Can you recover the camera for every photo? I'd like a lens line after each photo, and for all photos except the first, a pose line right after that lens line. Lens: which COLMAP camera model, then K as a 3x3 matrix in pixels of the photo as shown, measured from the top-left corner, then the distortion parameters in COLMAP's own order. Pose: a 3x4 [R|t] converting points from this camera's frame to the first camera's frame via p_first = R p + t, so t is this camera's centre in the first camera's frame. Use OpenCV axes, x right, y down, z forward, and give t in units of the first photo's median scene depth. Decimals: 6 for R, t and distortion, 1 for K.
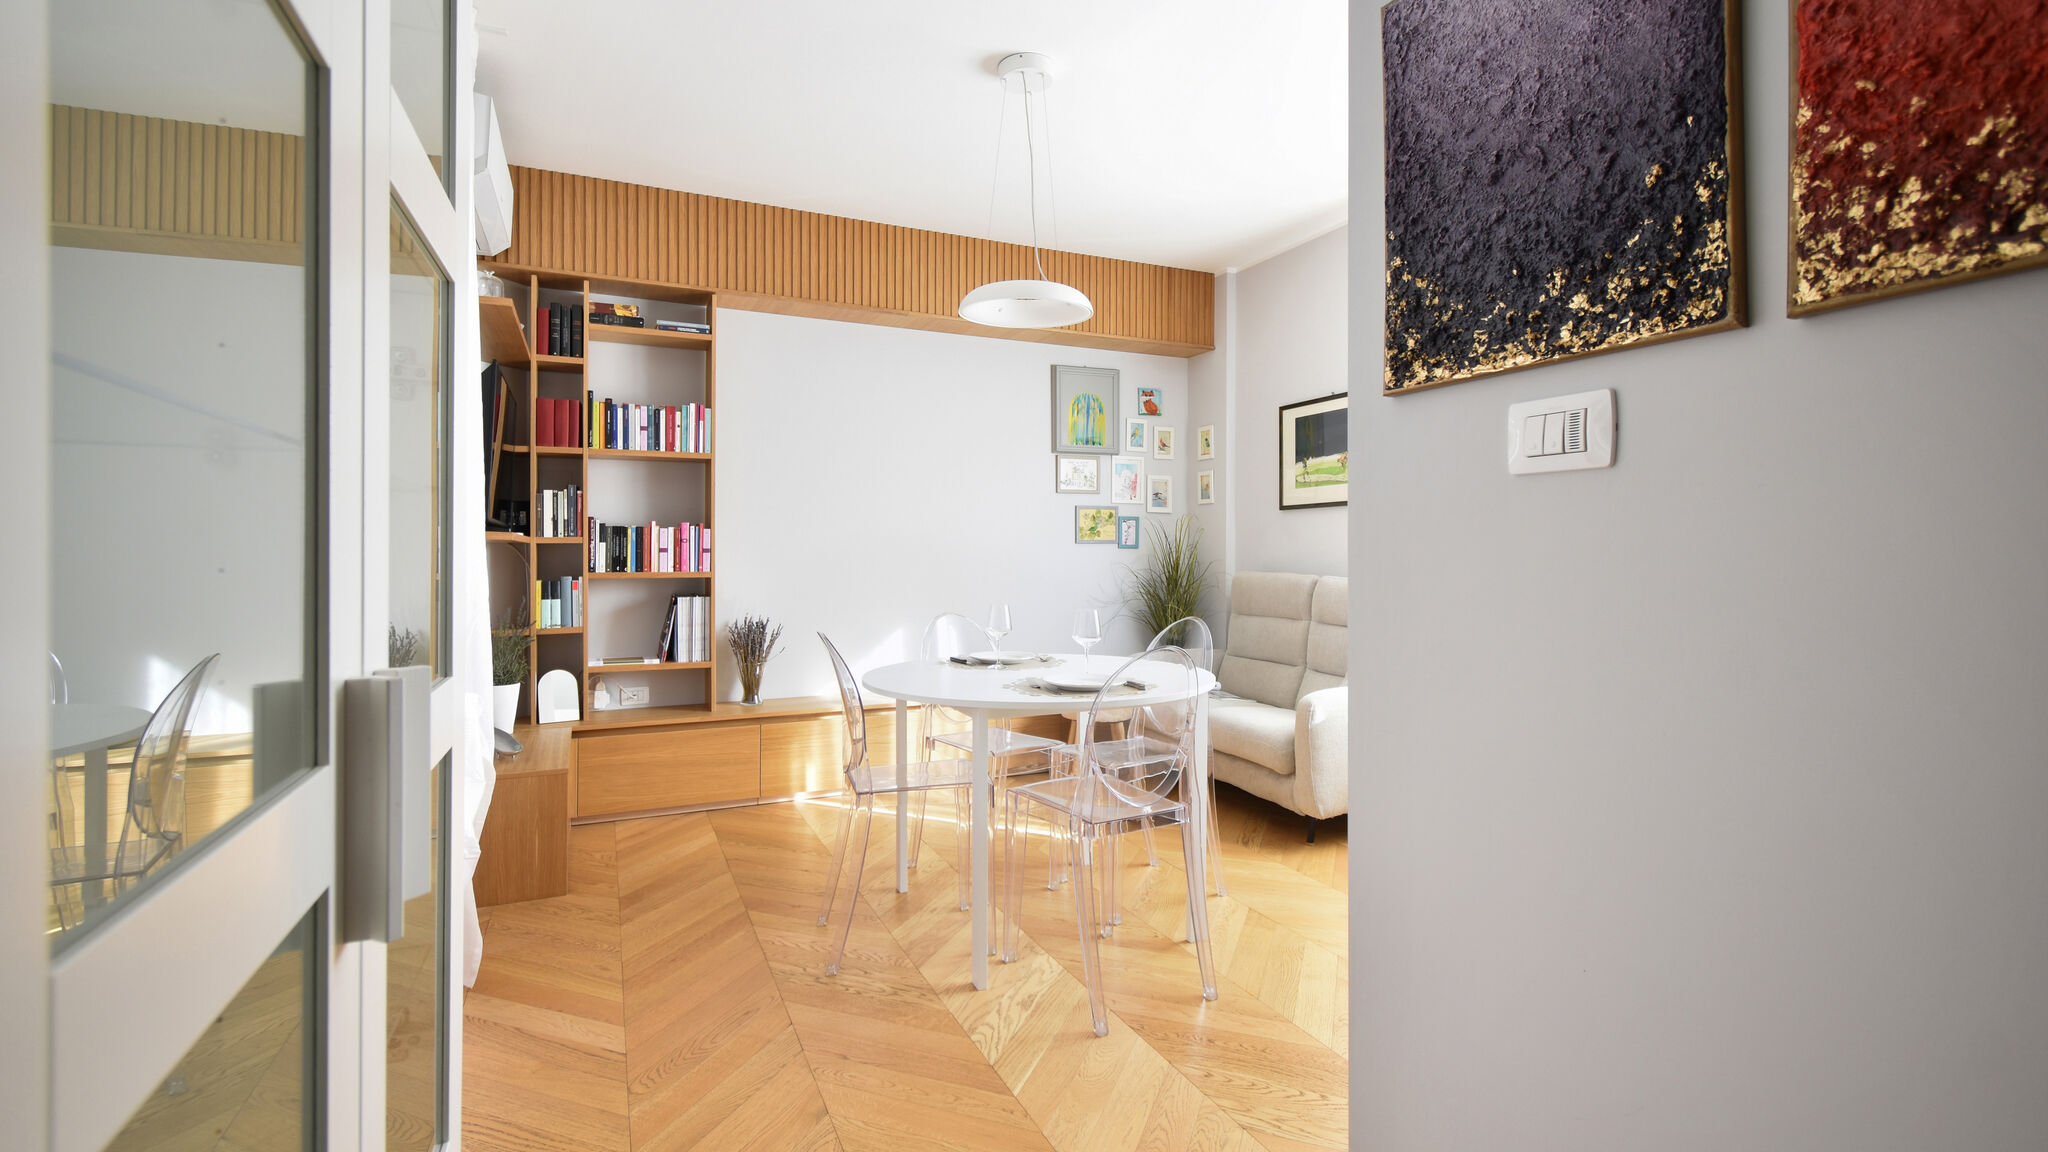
lens RADIAL K [[953.0, 0, 1130.5], [0, 953.0, 546.4], [0, 0, 1]] dist [0.003040, -0.000027]
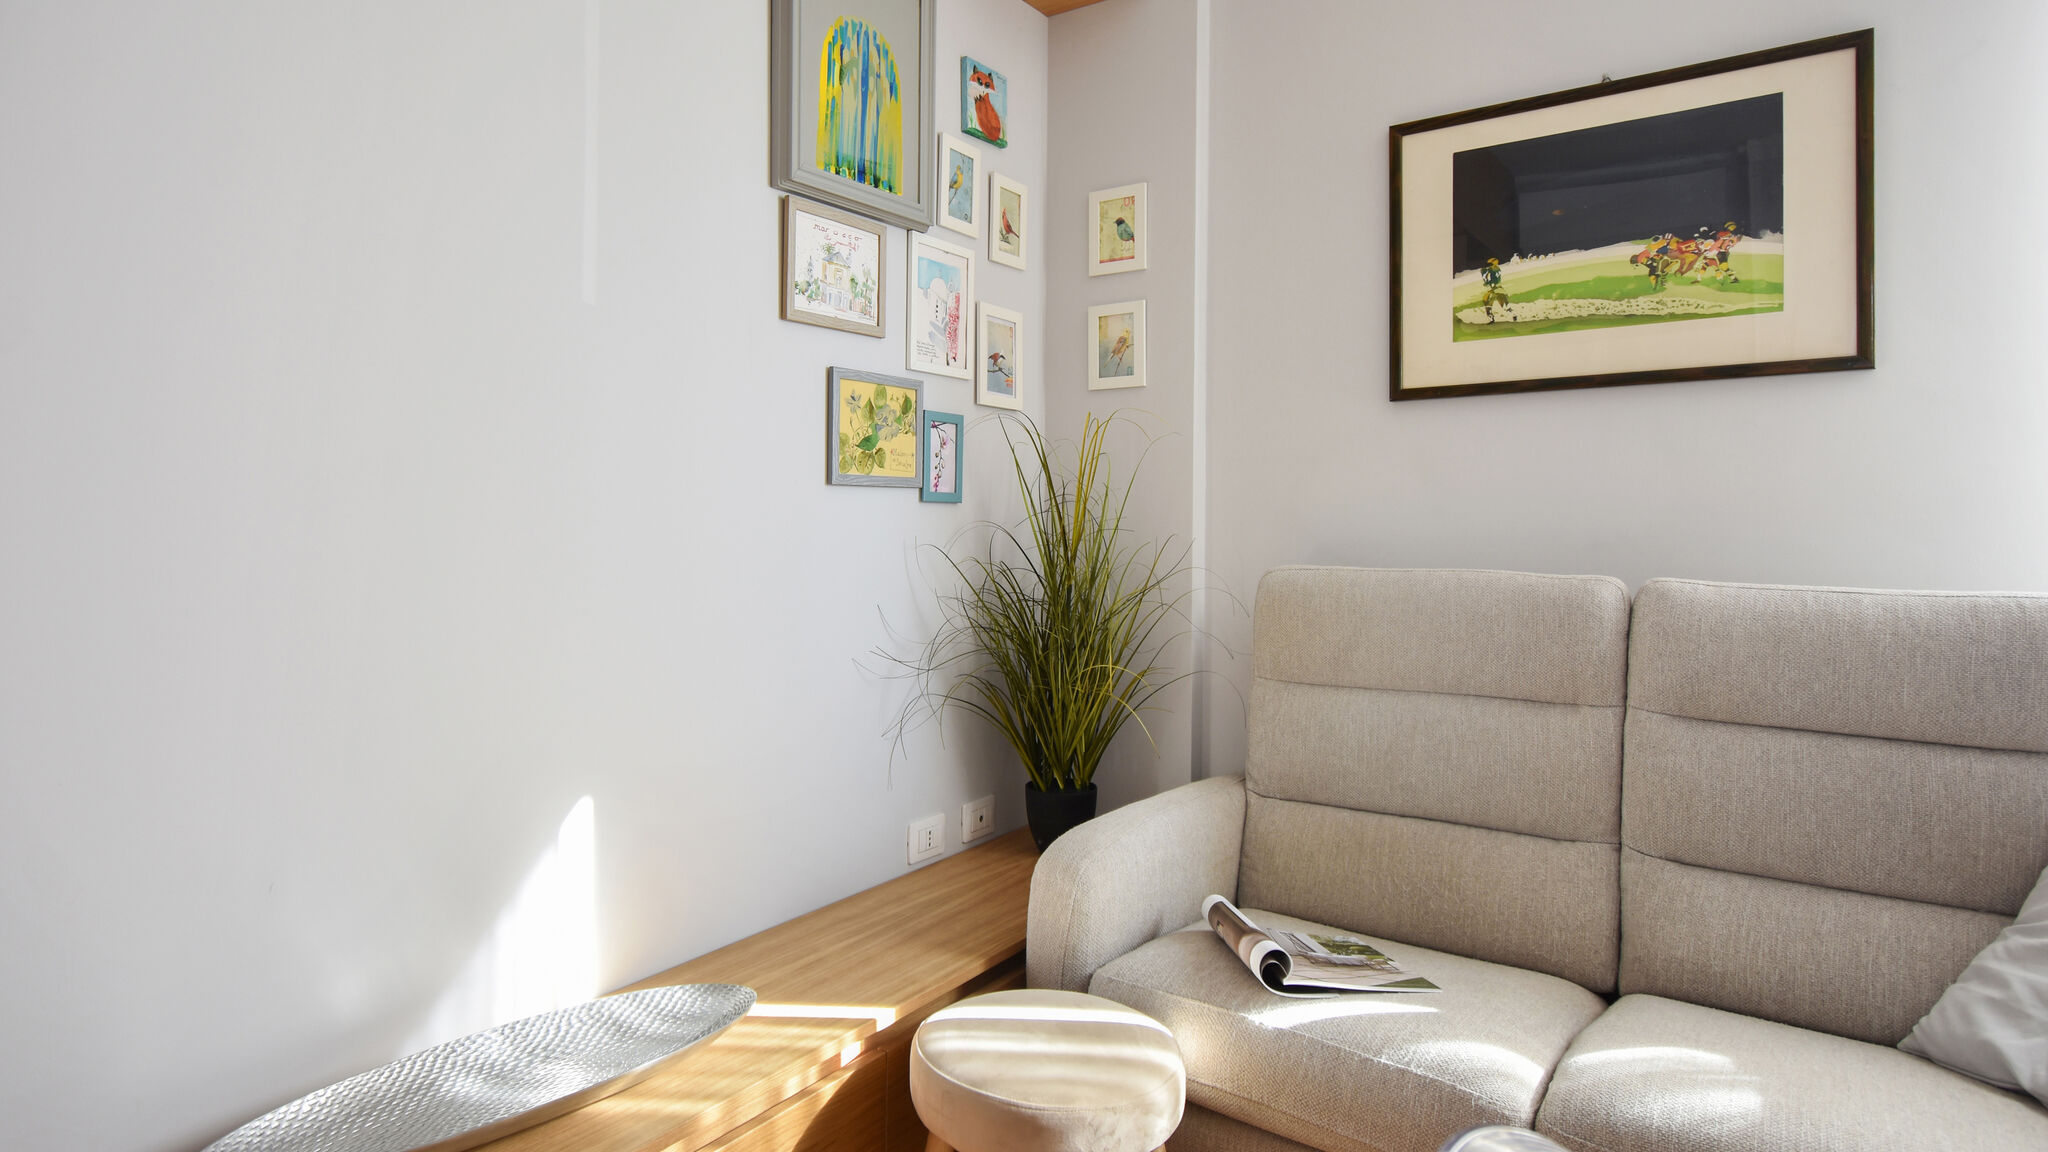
lens RADIAL K [[1146.8, 0, 965.6], [0, 1146.8, 523.2], [0, 0, 1]] dist [-0.003075, -0.002312]
pose [[0.910988, 0.000698, 0.412432, -0.226970], [-0.001715, 0.999996, 0.002095, 0.011386], [-0.412429, -0.002616, 0.910986, 0.819204]]
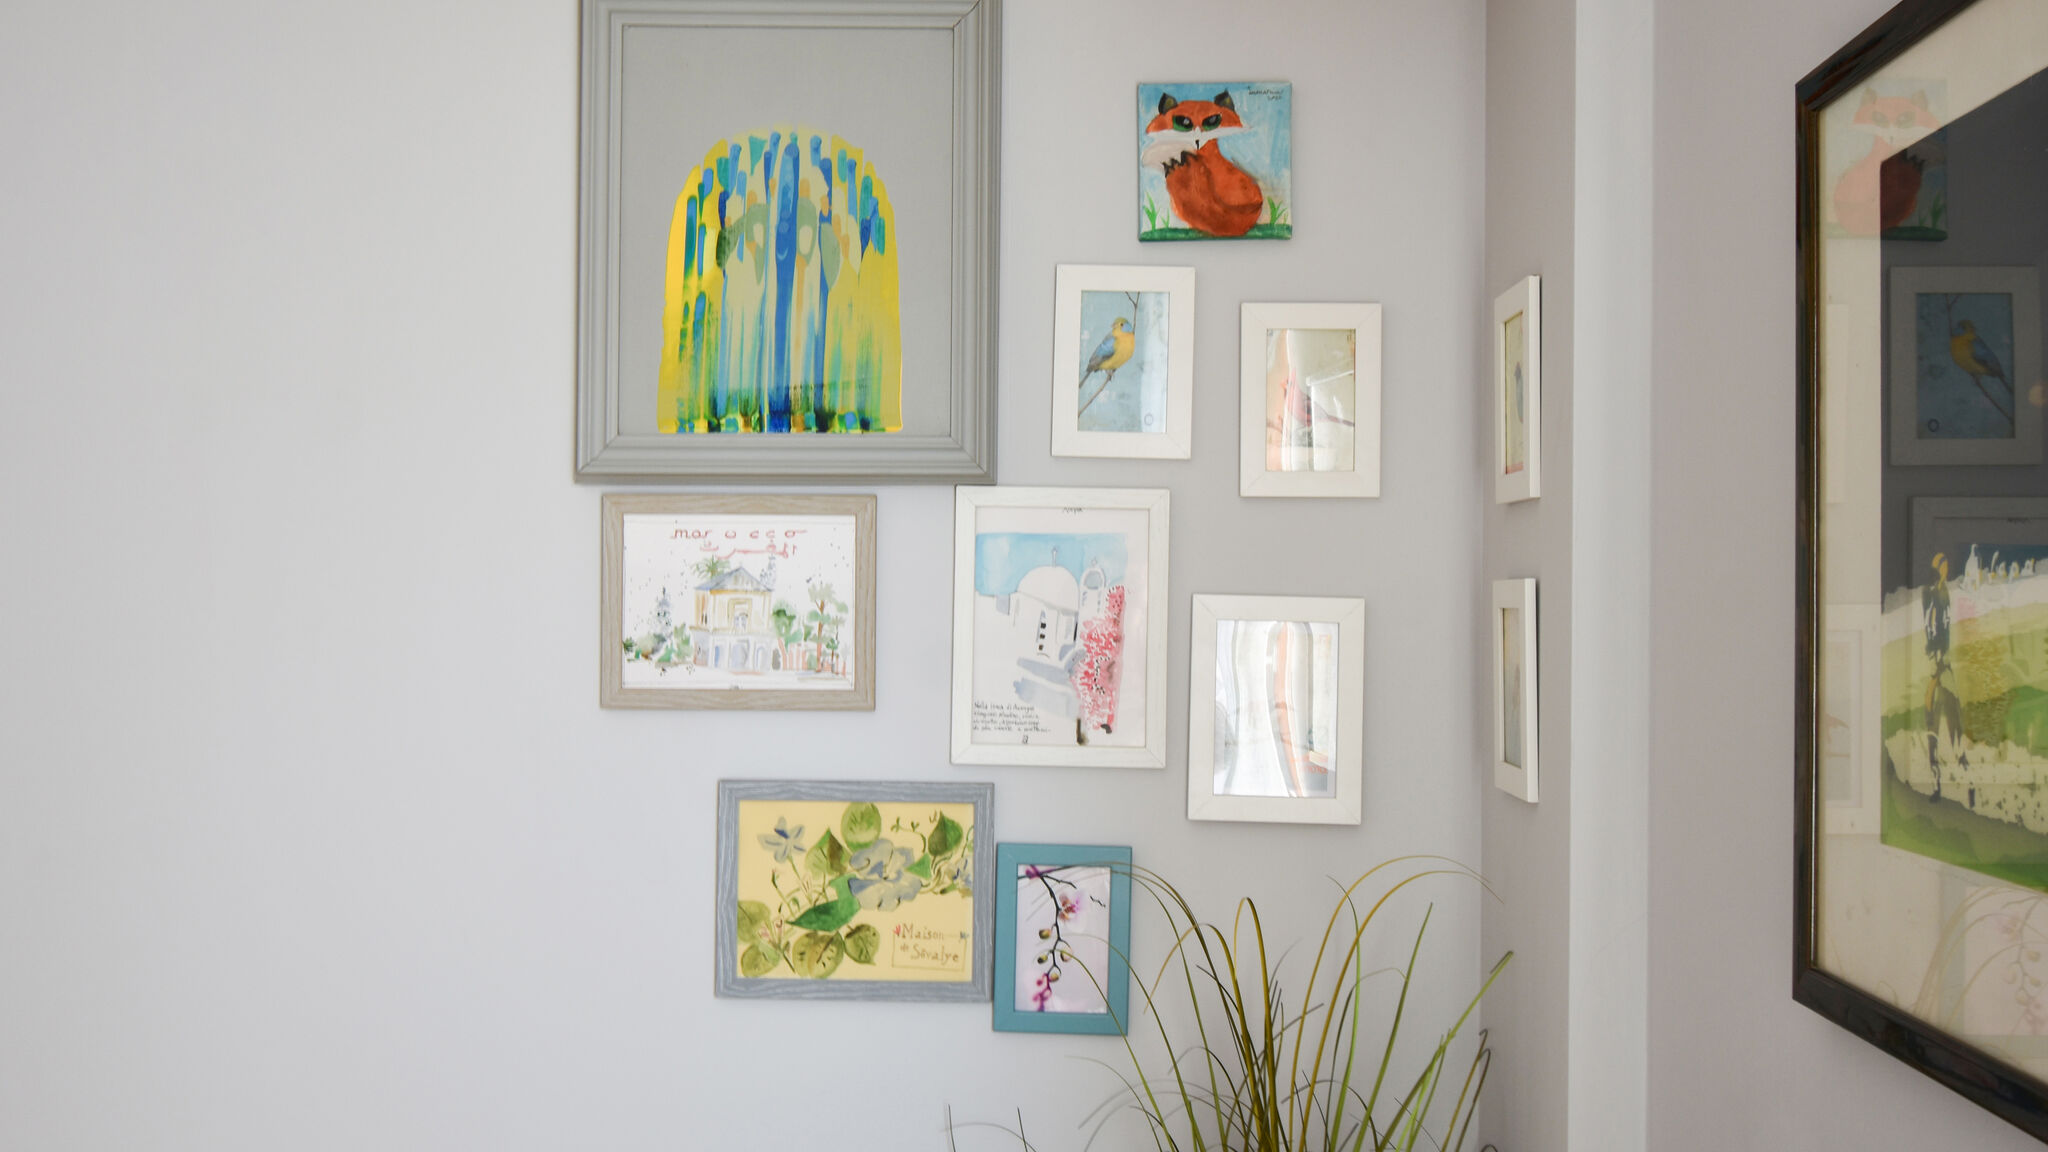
lens RADIAL K [[1960.3, 0, 1073.4], [0, 1960.3, 568.3], [0, 0, 1]] dist [0.014810, 0.000649]
pose [[0.860563, 0.006585, -0.509301, 0.235356], [-0.014286, 0.999835, -0.011212, -0.102254], [0.509144, 0.016924, 0.860515, 0.940285]]
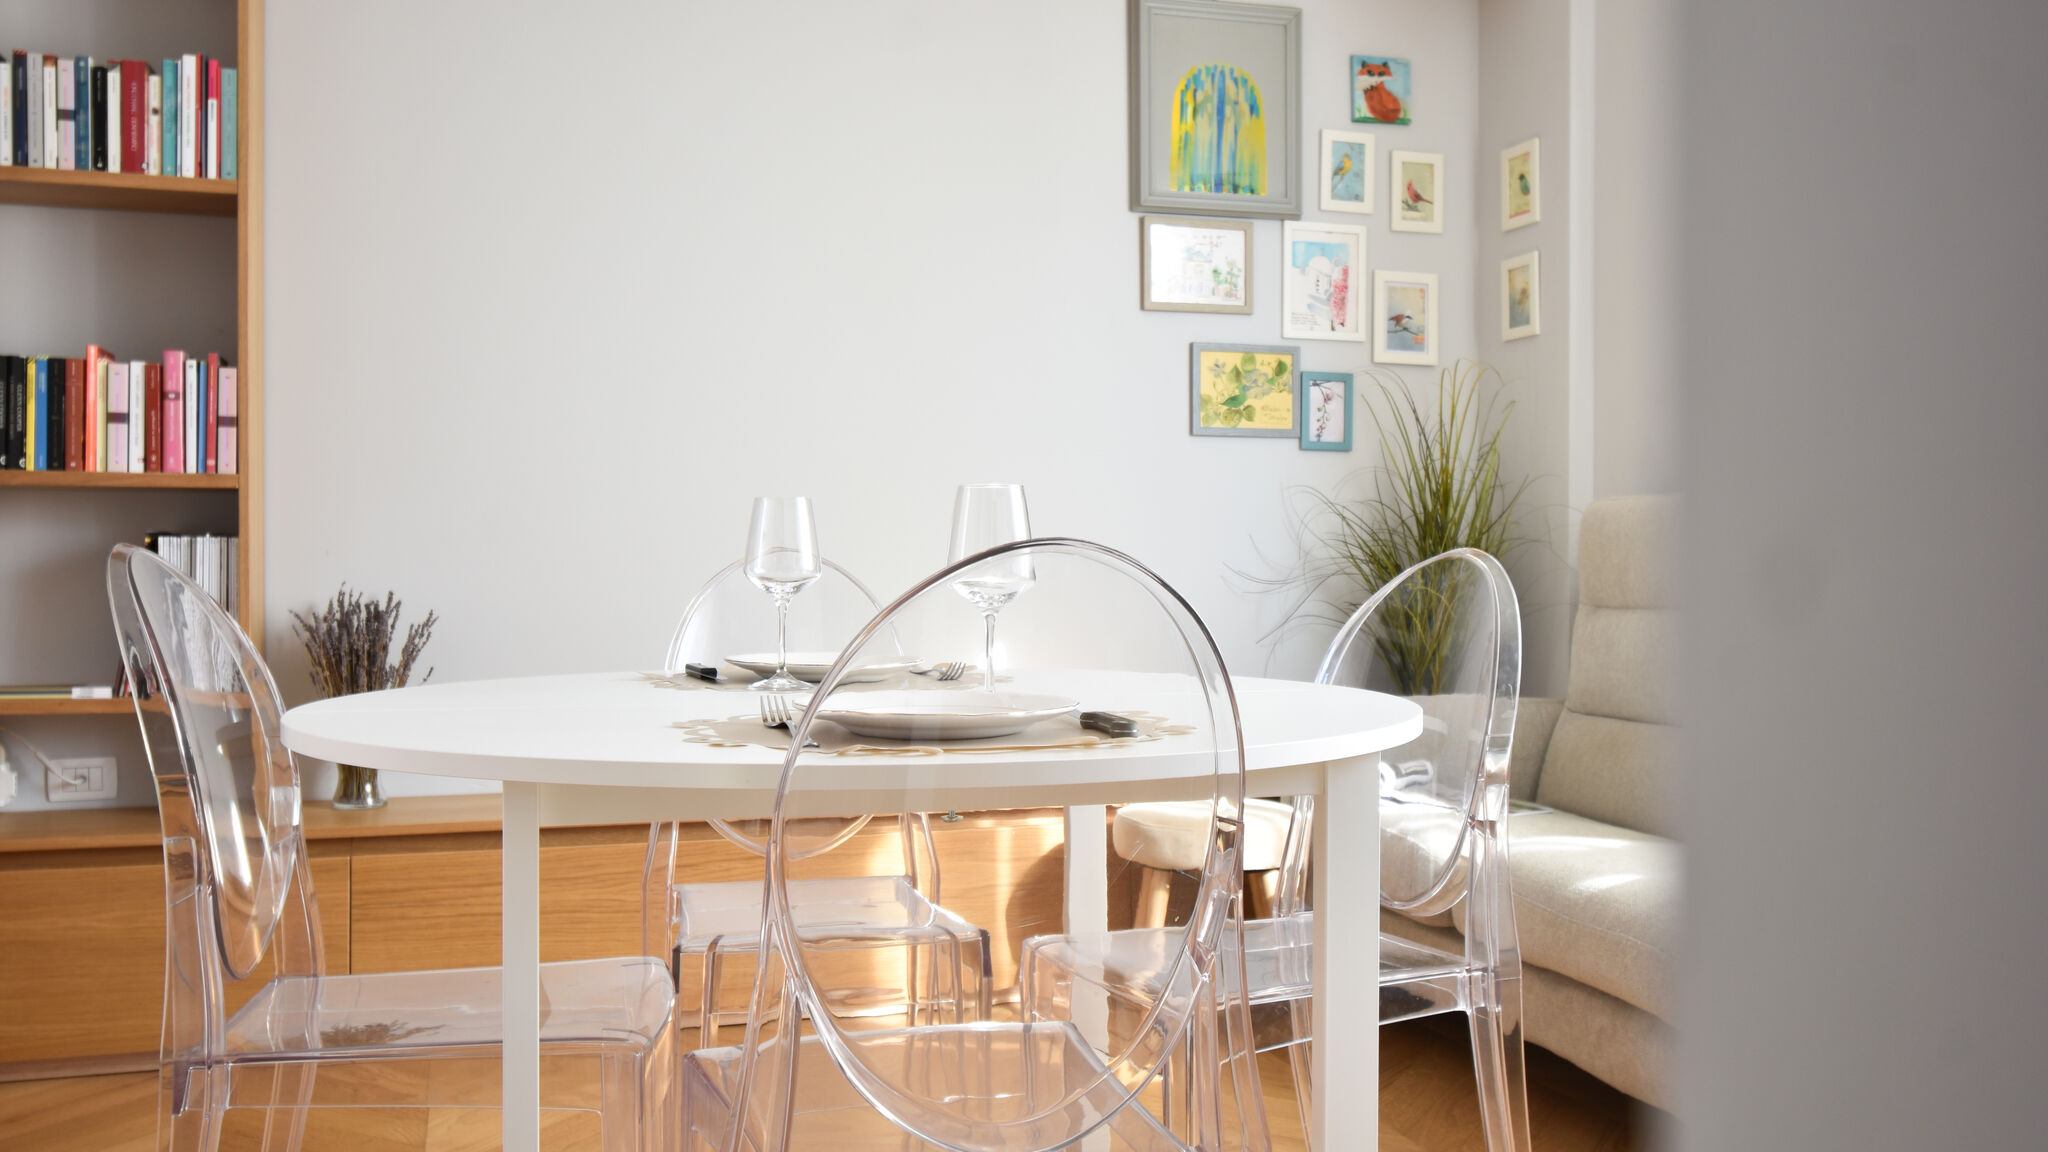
lens RADIAL K [[1859.8, 0, 1195.8], [0, 1859.8, 583.4], [0, 0, 1]] dist [0.008422, -0.006104]
pose [[0.990376, -0.004289, -0.138335, 0.069715], [0.005456, 0.999953, 0.008059, 0.069468], [0.138294, -0.008737, 0.990353, 0.277832]]
